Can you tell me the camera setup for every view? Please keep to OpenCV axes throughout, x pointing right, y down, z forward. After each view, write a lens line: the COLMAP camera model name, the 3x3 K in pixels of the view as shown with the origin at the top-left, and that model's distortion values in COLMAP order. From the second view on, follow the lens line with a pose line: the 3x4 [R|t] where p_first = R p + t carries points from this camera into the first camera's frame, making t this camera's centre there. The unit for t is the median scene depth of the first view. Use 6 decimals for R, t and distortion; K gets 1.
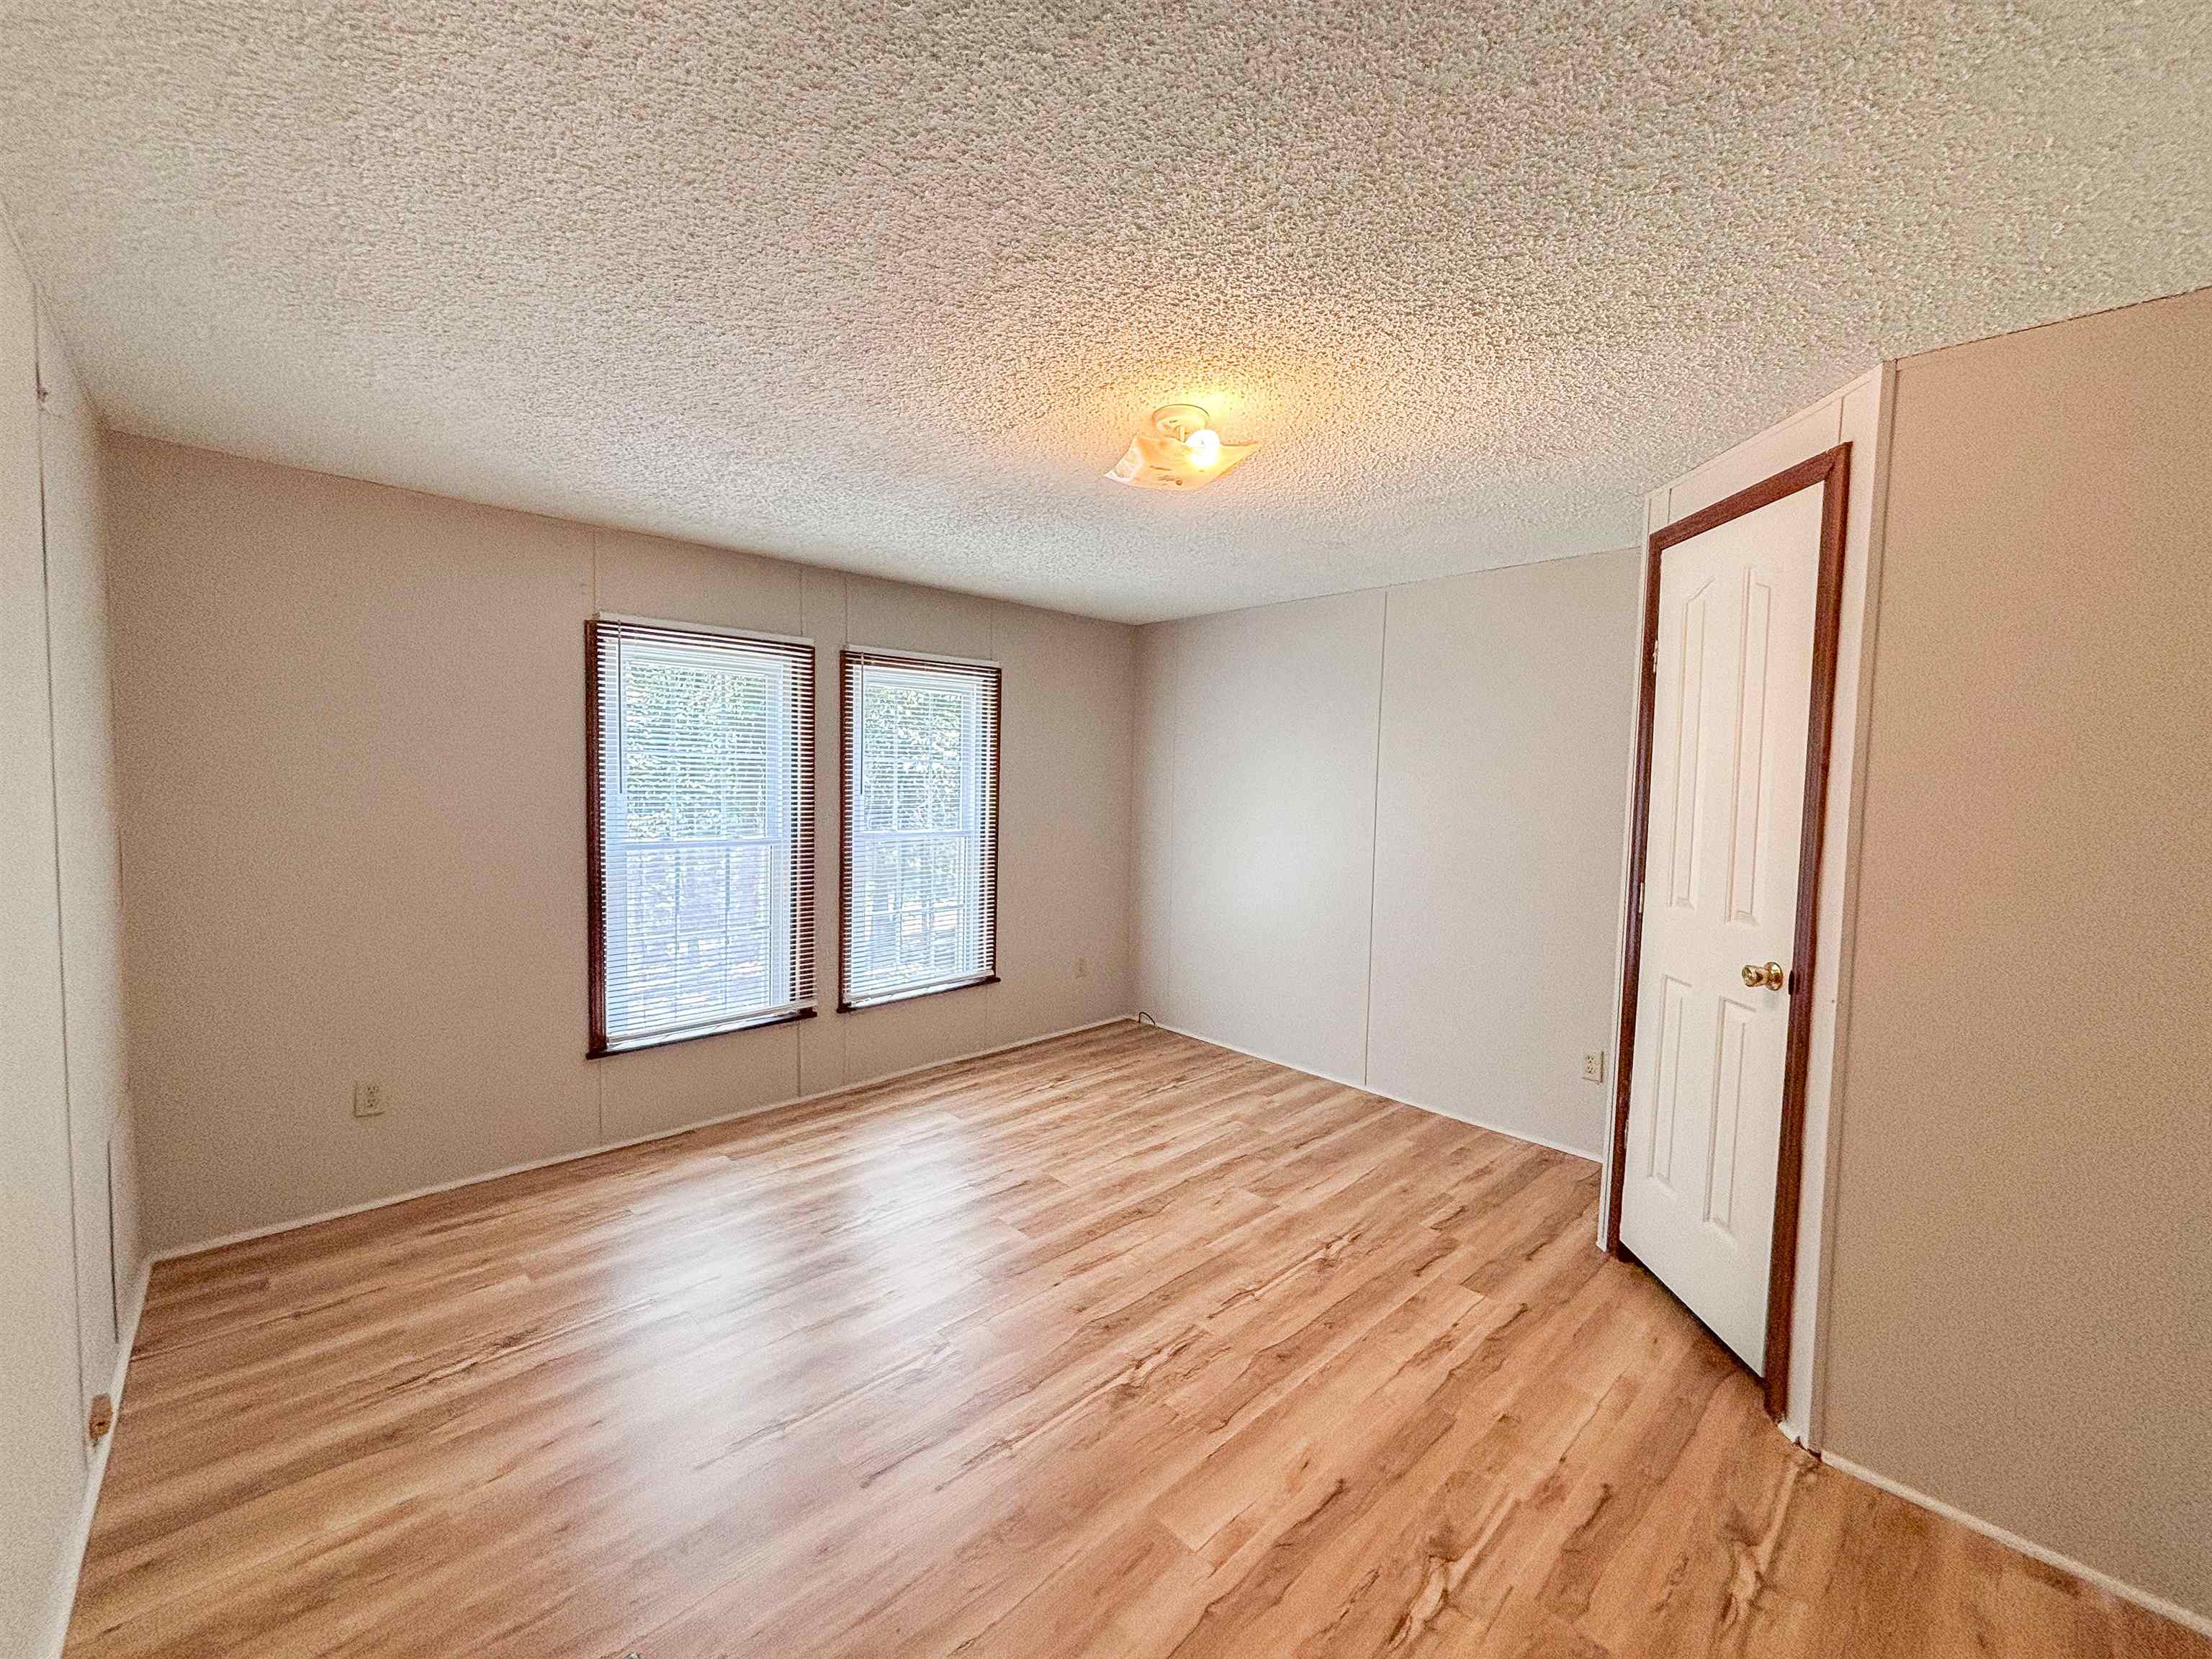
lens RADIAL K [[901.6, 0, 1108.5], [0, 901.6, 828.8], [0, 0, 1]] dist [0.008696, -0.001365]
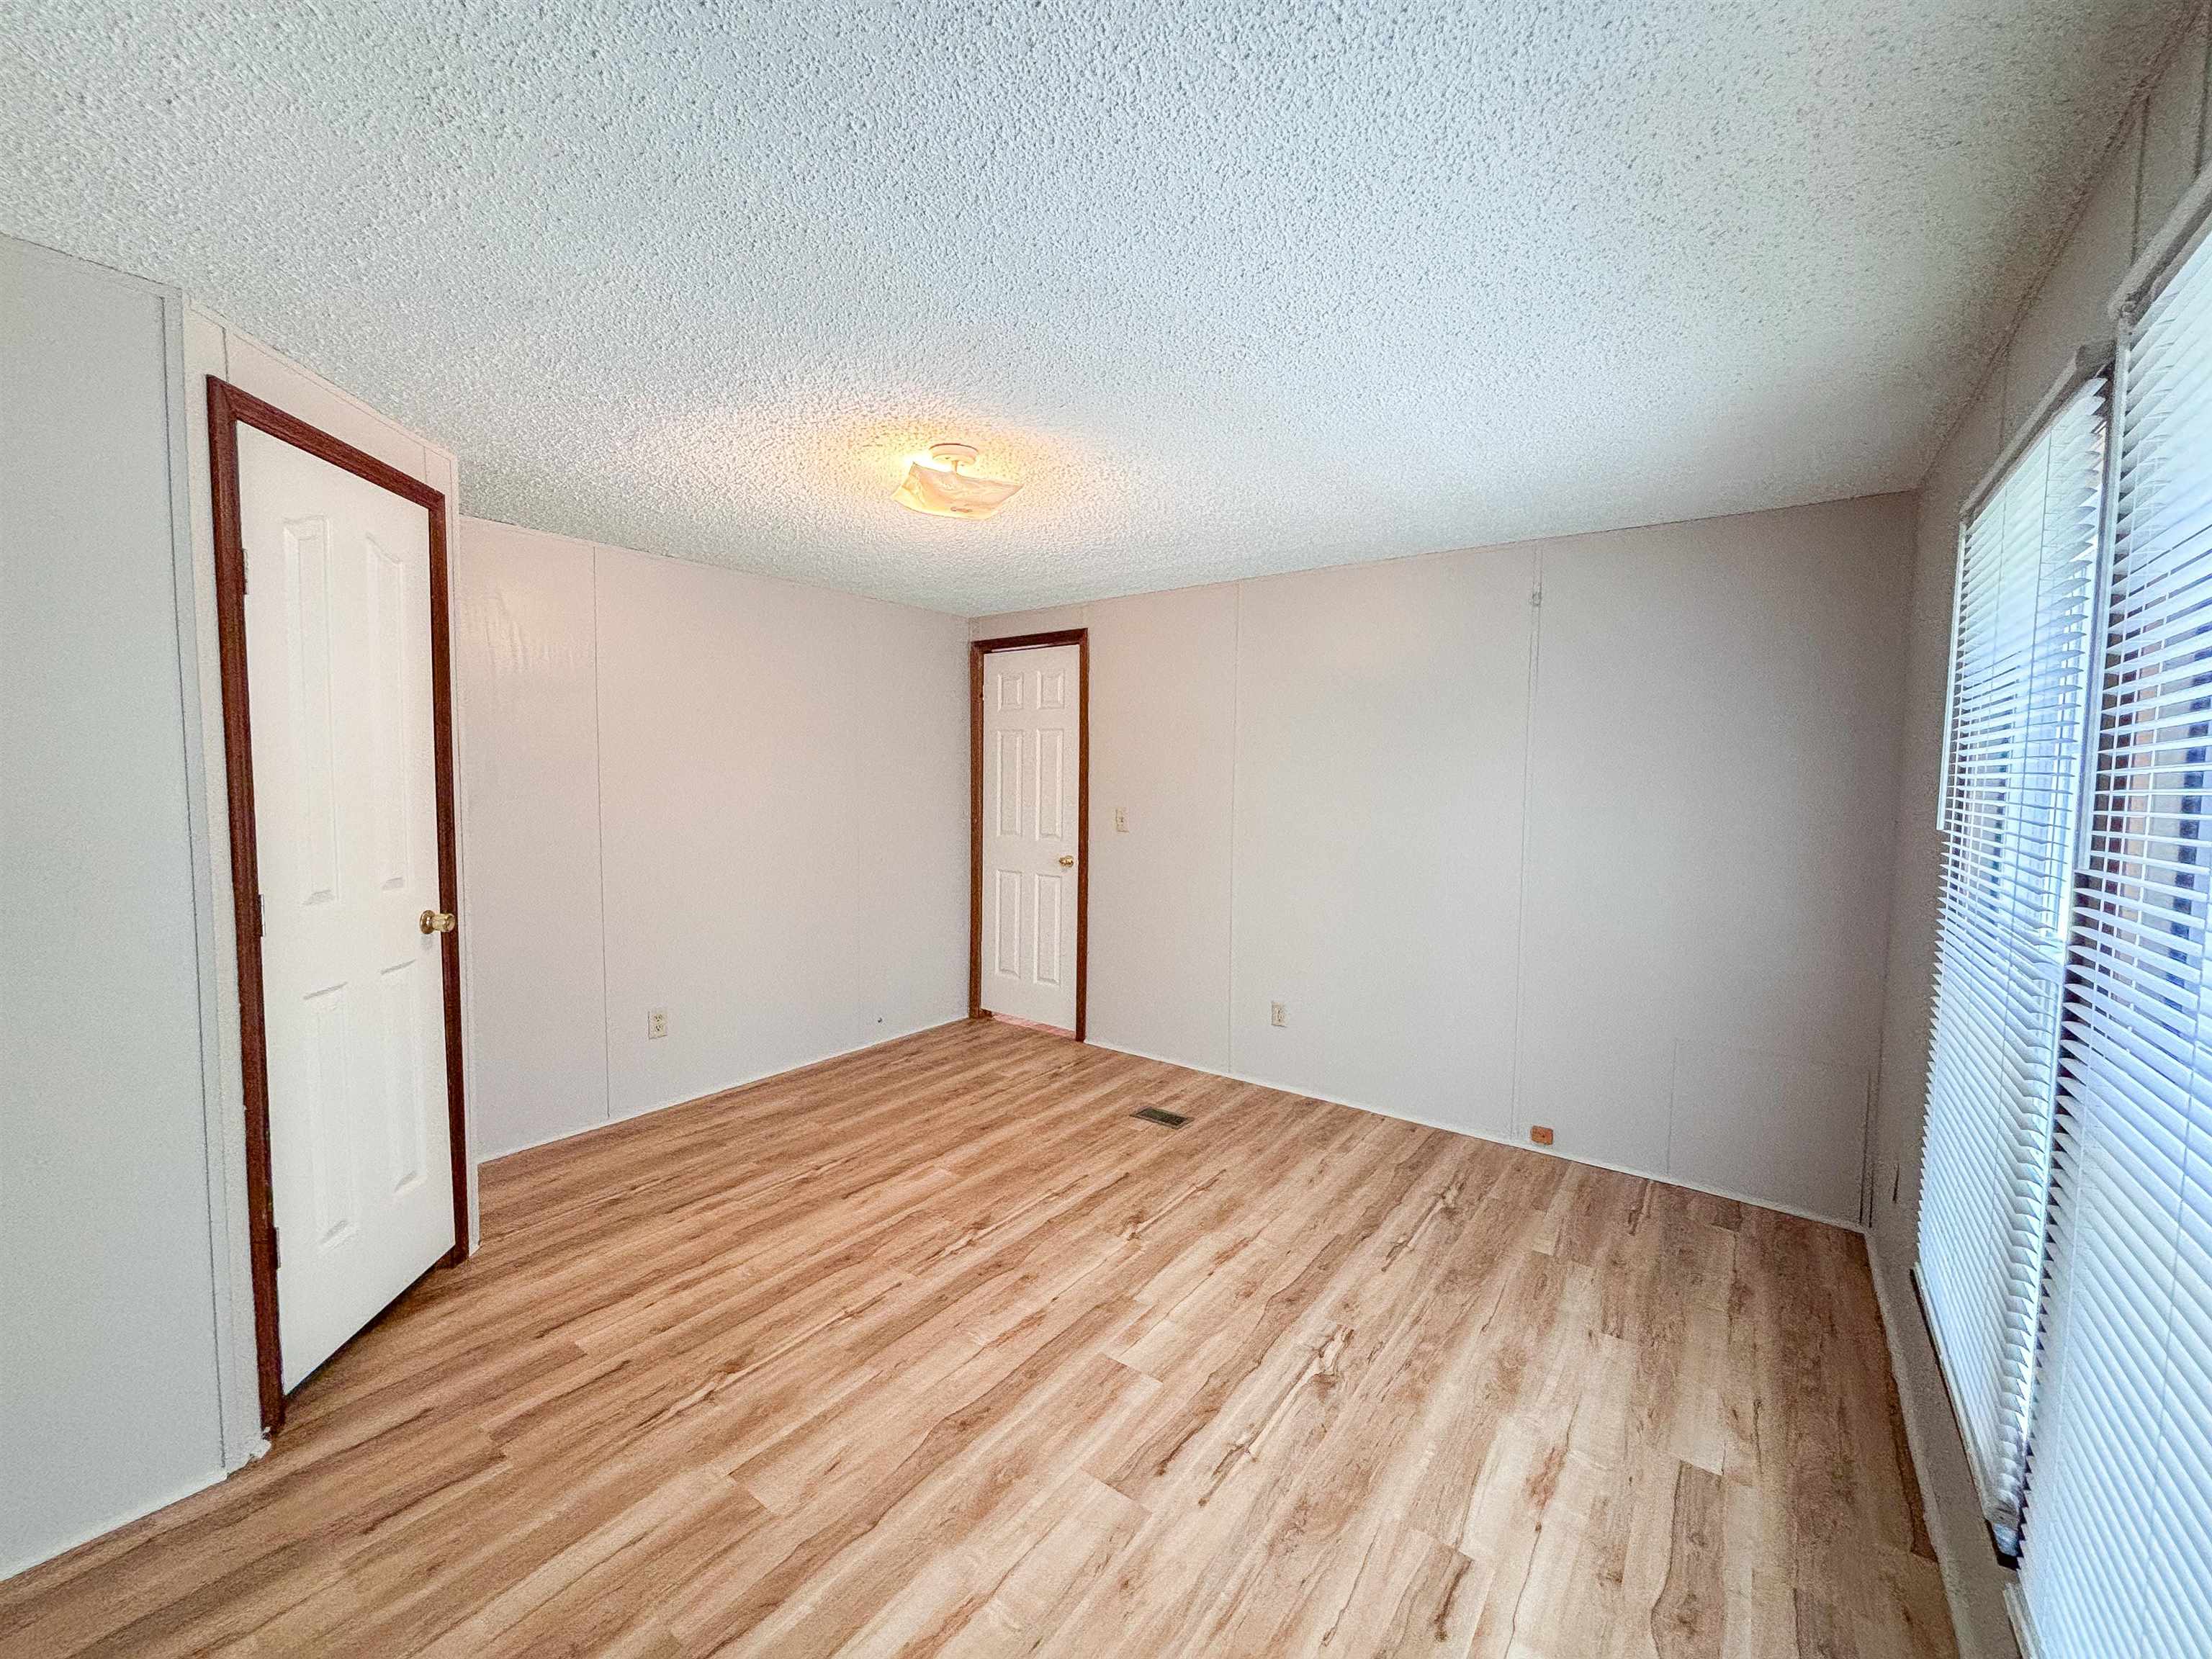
lens RADIAL K [[901.6, 0, 1098.3], [0, 901.6, 831.4], [0, 0, 1]] dist [0.008696, -0.001365]
pose [[-0.985865, -0.021075, -0.166214, 0.069859], [-0.041422, 0.991919, 0.119917, -0.109451], [0.162343, 0.125107, -0.978771, 1.941956]]
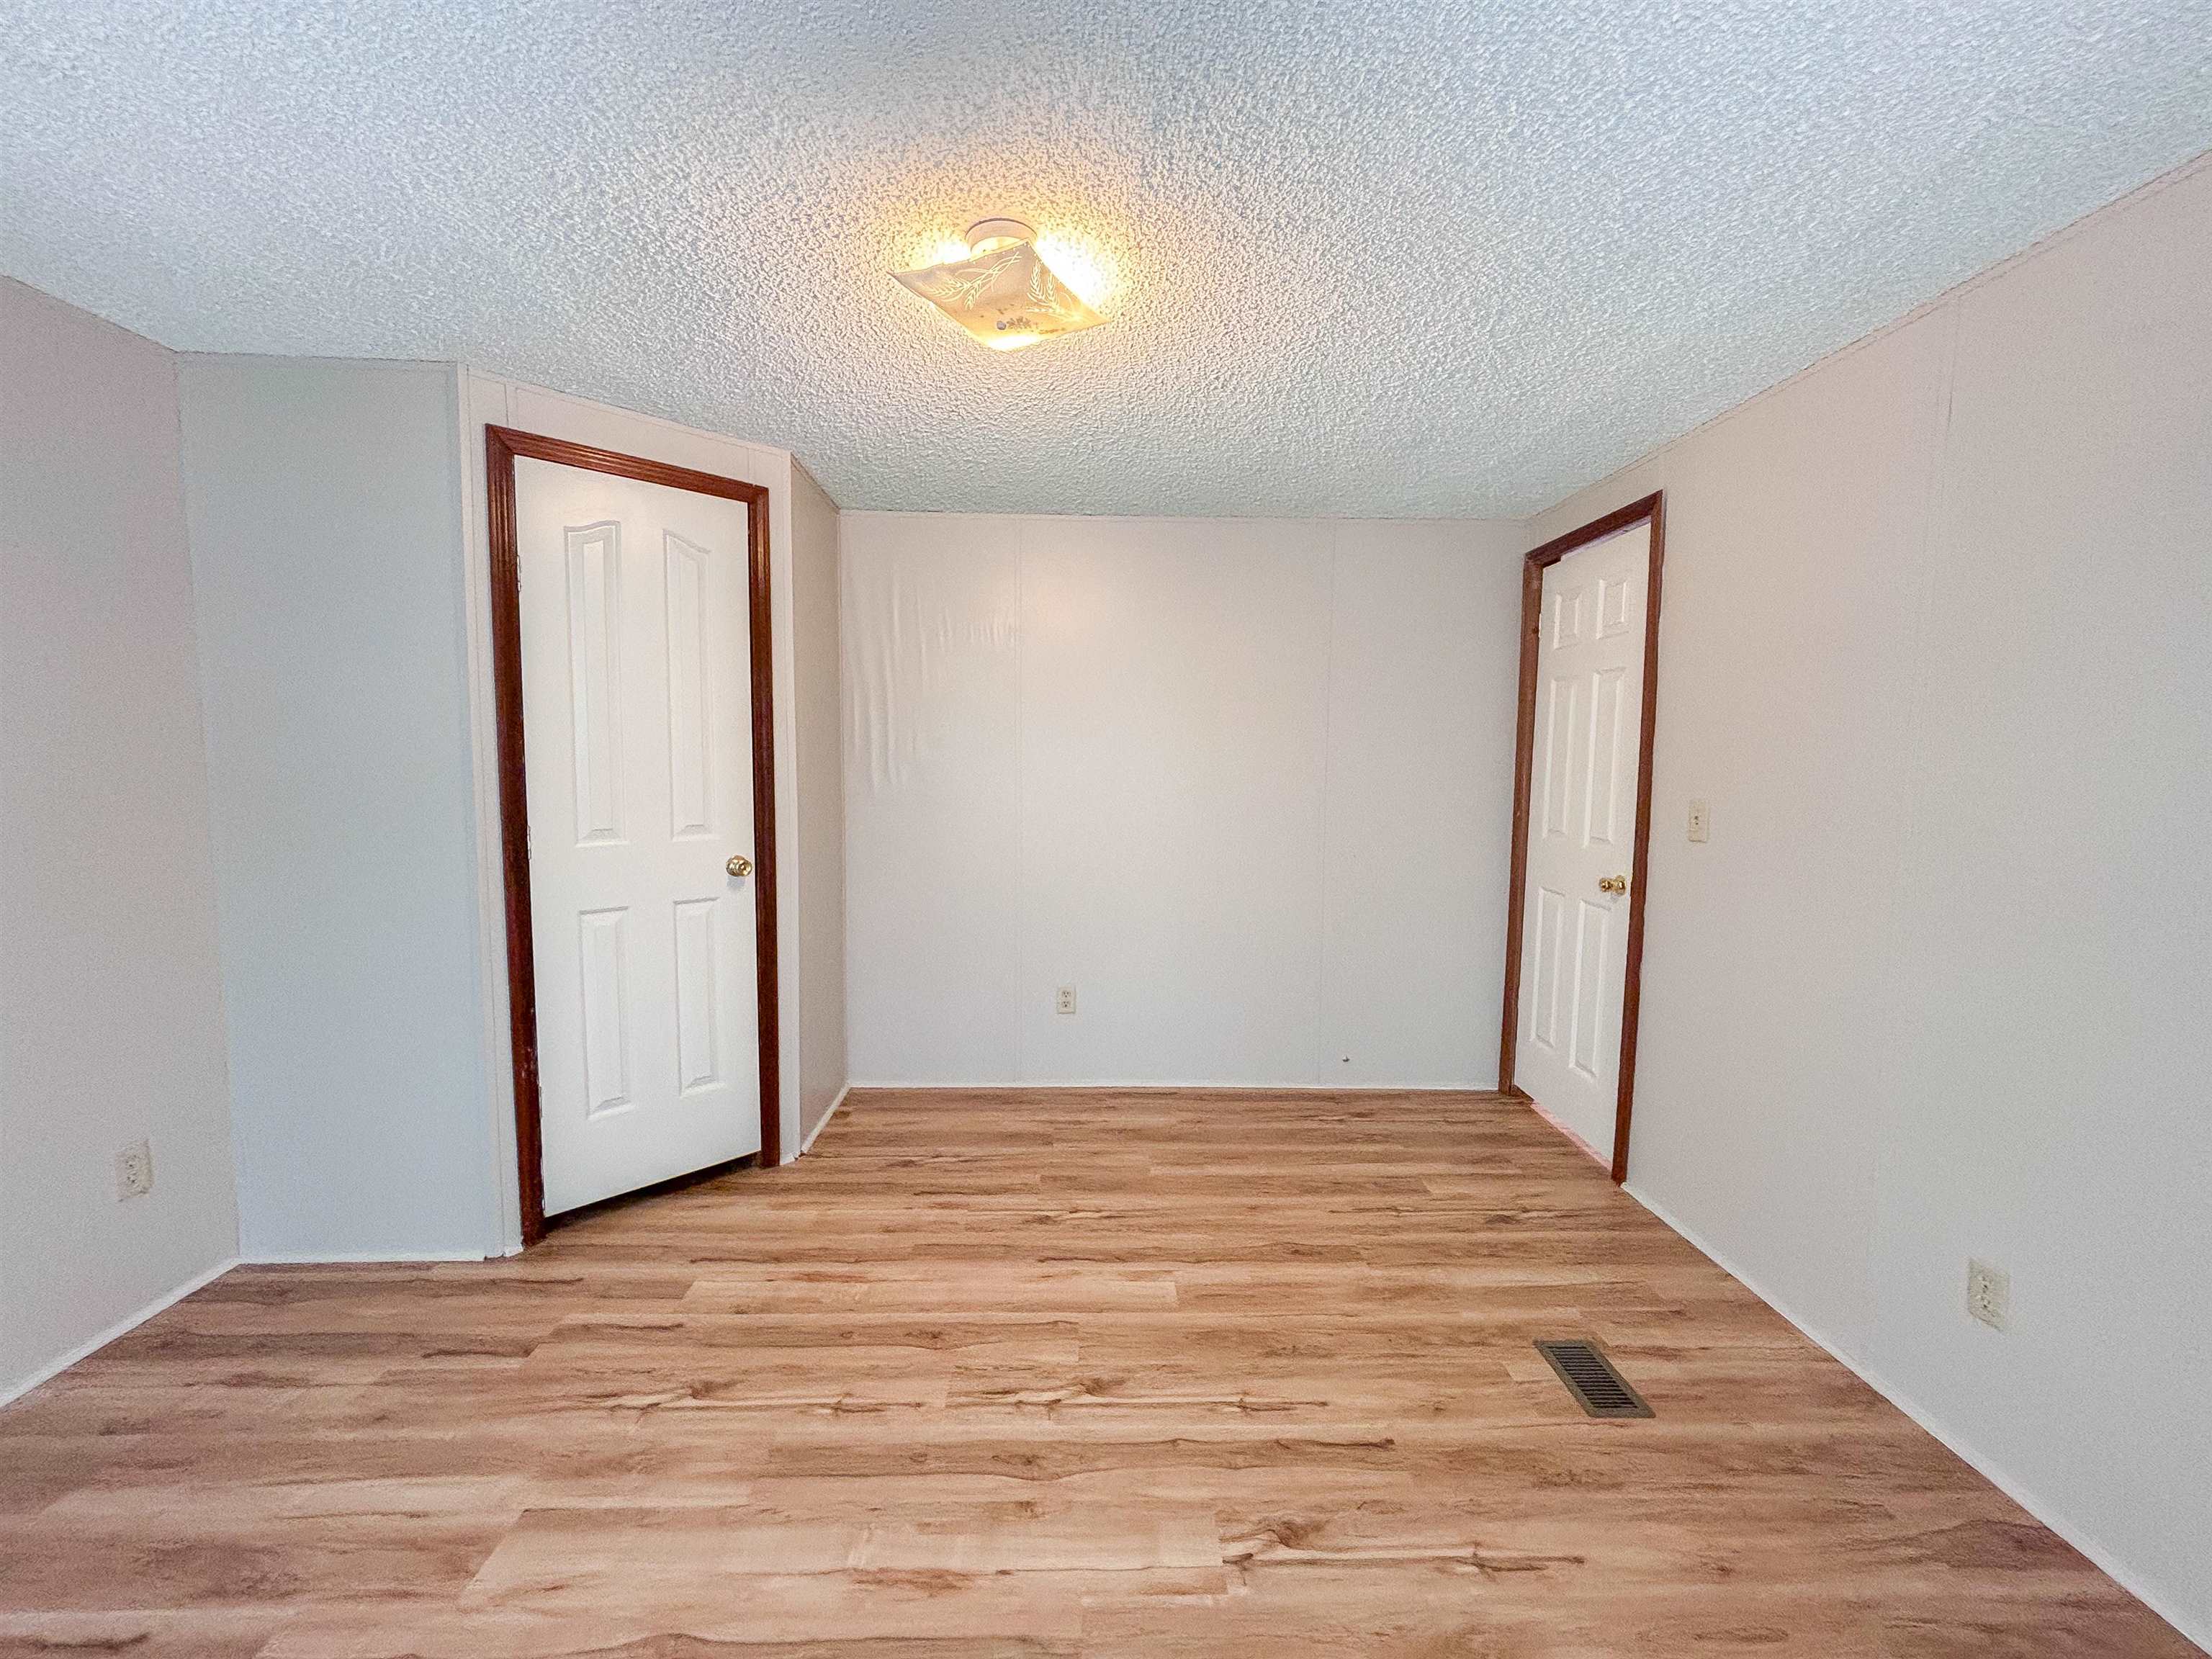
lens RADIAL K [[901.6, 0, 1095.1], [0, 901.6, 828.8], [0, 0, 1]] dist [0.008696, -0.001365]
pose [[-0.732577, -0.088564, 0.674898, -0.473585], [0.013776, 0.989367, 0.144784, -0.066443], [-0.680545, 0.115363, -0.723568, 1.372243]]
